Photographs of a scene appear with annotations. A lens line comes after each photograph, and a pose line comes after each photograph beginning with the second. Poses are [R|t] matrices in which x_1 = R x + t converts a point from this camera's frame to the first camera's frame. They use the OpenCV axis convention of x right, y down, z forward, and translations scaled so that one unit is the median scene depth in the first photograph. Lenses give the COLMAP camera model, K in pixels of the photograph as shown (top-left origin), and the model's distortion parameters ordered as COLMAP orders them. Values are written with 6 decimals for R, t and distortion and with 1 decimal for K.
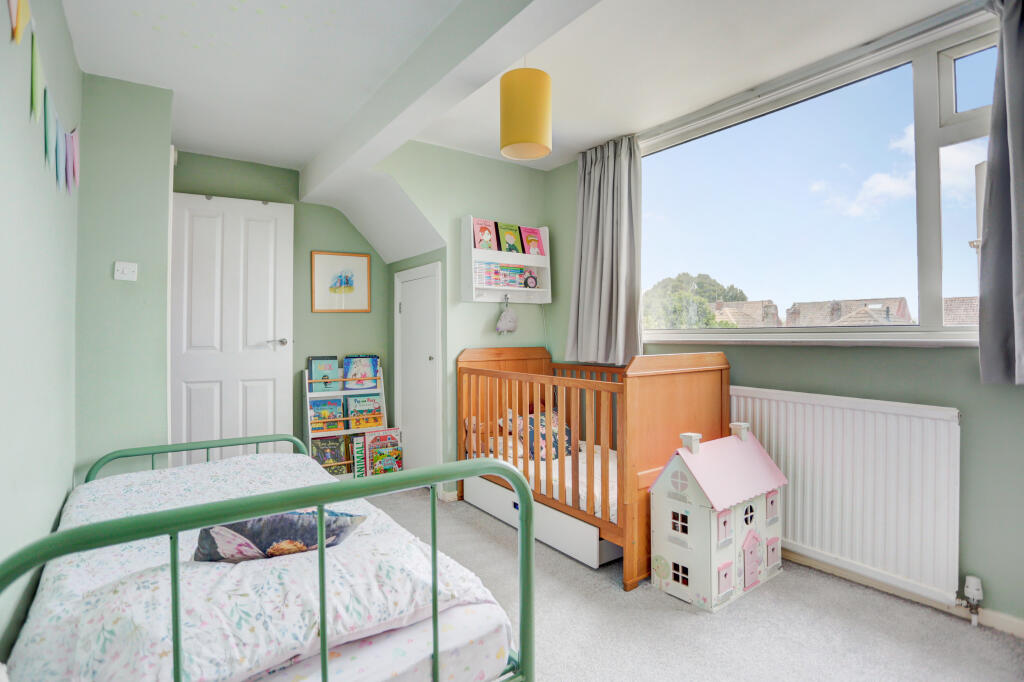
lens RADIAL K [[506.8, 0, 512.0], [0, 506.8, 341.0], [0, 0, 1]] dist [-0.054104, -0.000125]
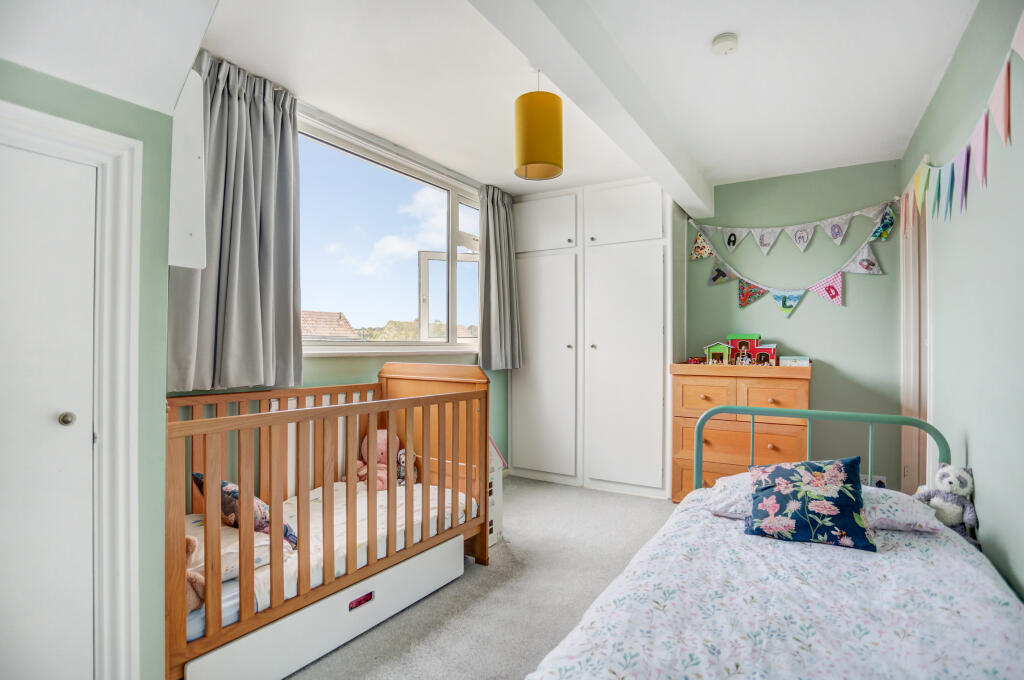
lens RADIAL K [[506.8, 0, 512.0], [0, 506.8, 340.0], [0, 0, 1]] dist [-0.054104, -0.000125]
pose [[-0.373931, 0.009123, 0.927412, -0.787039], [0.009024, 0.999940, -0.006198, -0.015838], [-0.927413, 0.006052, -0.373991, 1.225094]]
